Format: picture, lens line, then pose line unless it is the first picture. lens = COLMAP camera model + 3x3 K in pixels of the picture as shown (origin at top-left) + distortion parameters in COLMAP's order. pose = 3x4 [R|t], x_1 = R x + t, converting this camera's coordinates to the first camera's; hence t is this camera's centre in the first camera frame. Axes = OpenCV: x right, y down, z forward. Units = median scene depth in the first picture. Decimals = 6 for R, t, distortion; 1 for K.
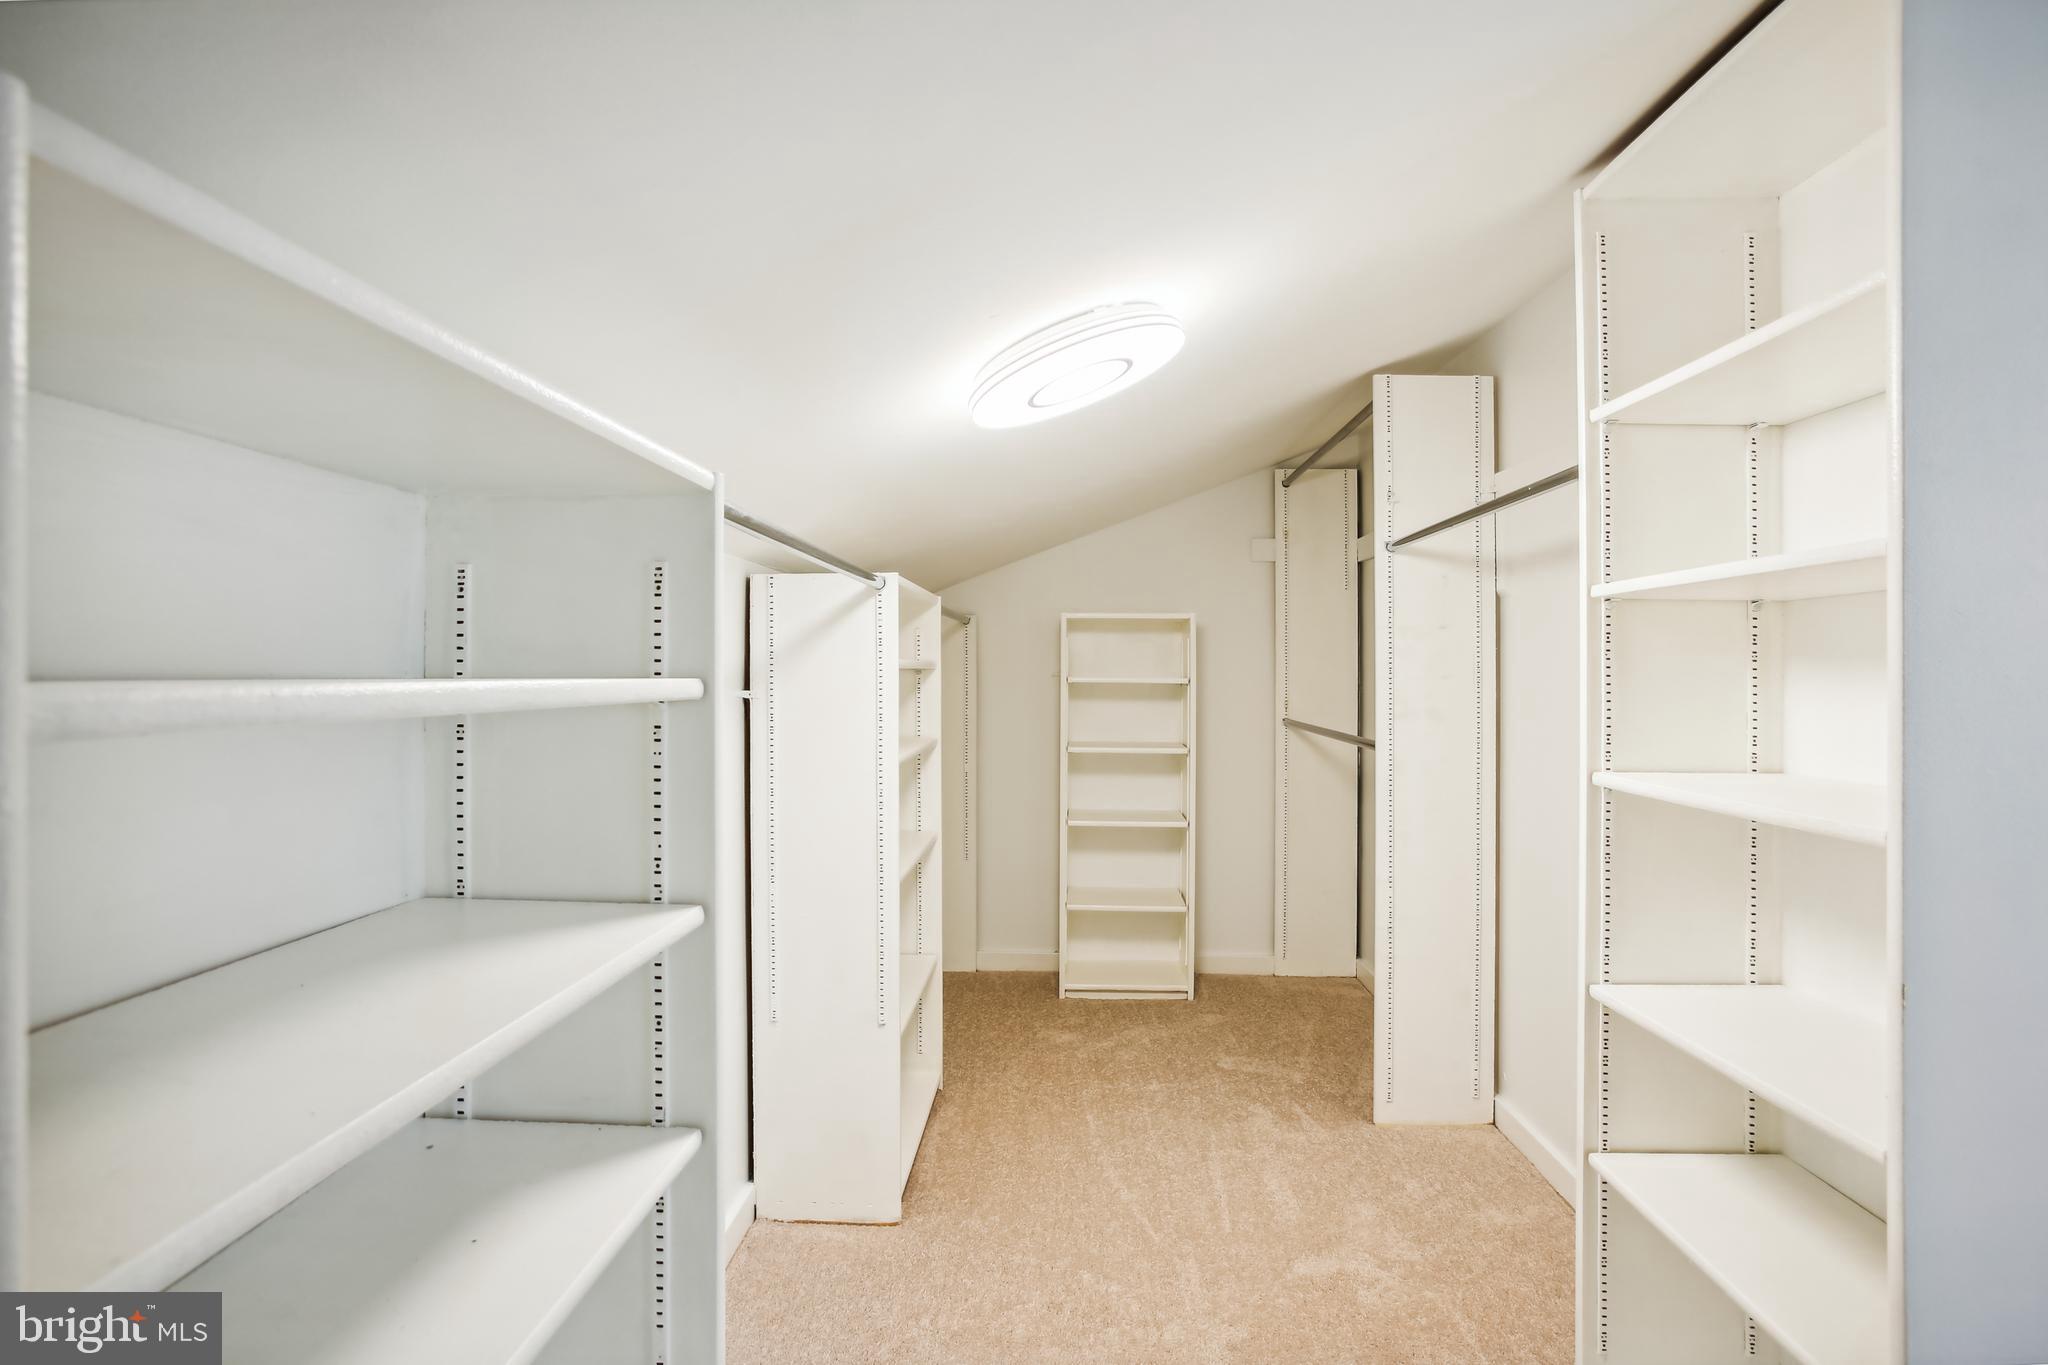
lens RADIAL K [[957.3, 0, 1044.1], [0, 957.3, 668.8], [0, 0, 1]] dist [-0.051686, 0.017430]
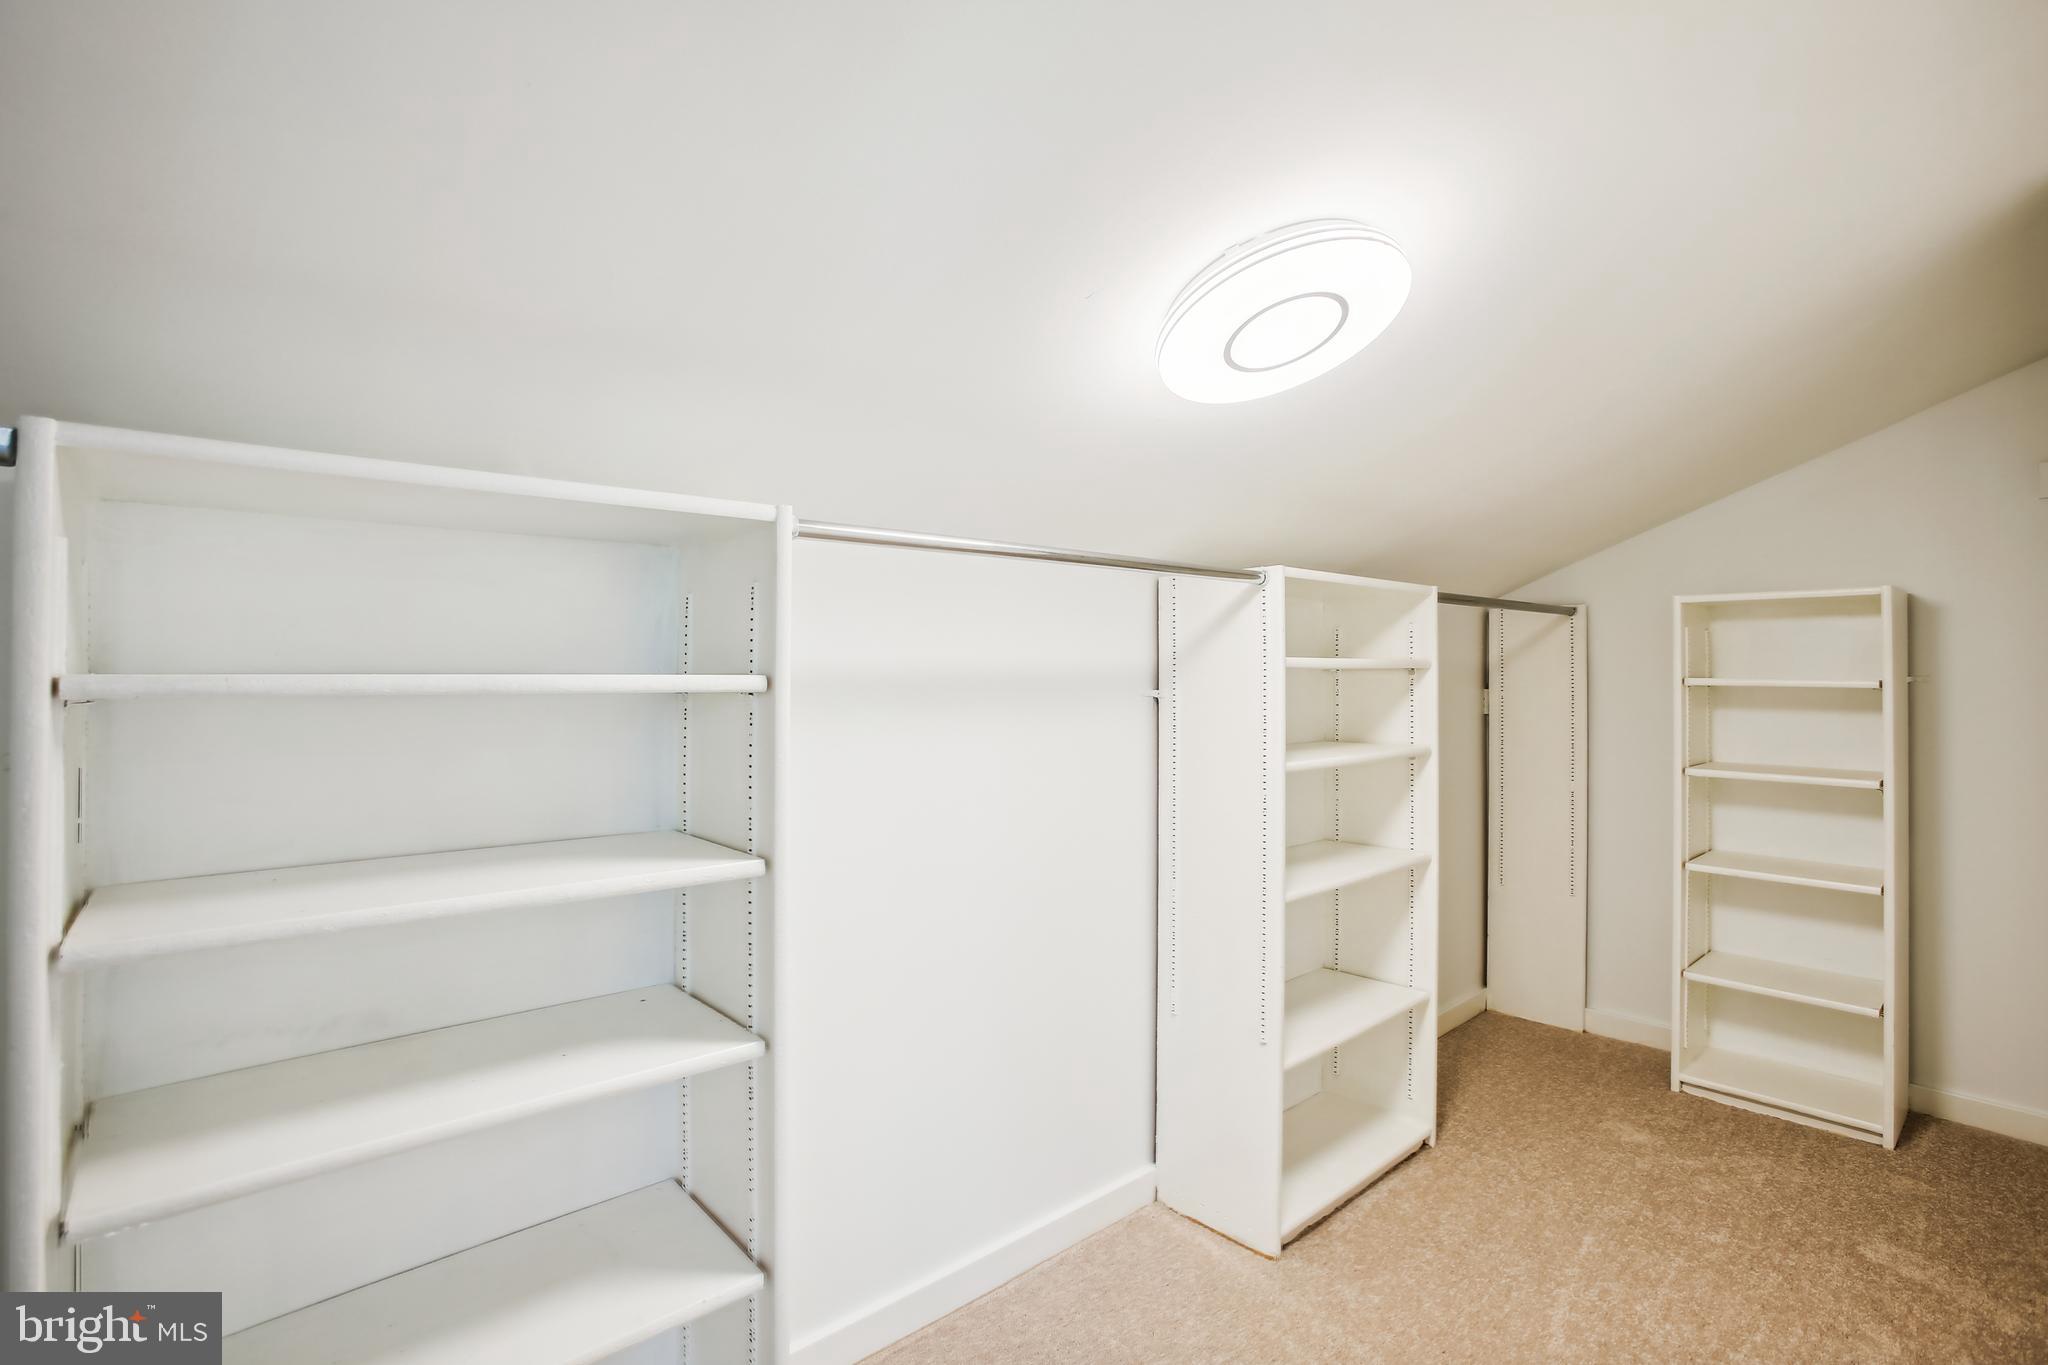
lens RADIAL K [[957.3, 0, 1024.3], [0, 957.3, 663.5], [0, 0, 1]] dist [-0.051686, 0.017430]
pose [[0.714627, -0.007735, -0.699463, 0.231043], [0.003057, 0.999964, -0.007934, 0.001627], [0.699499, 0.003532, 0.714625, 0.110360]]
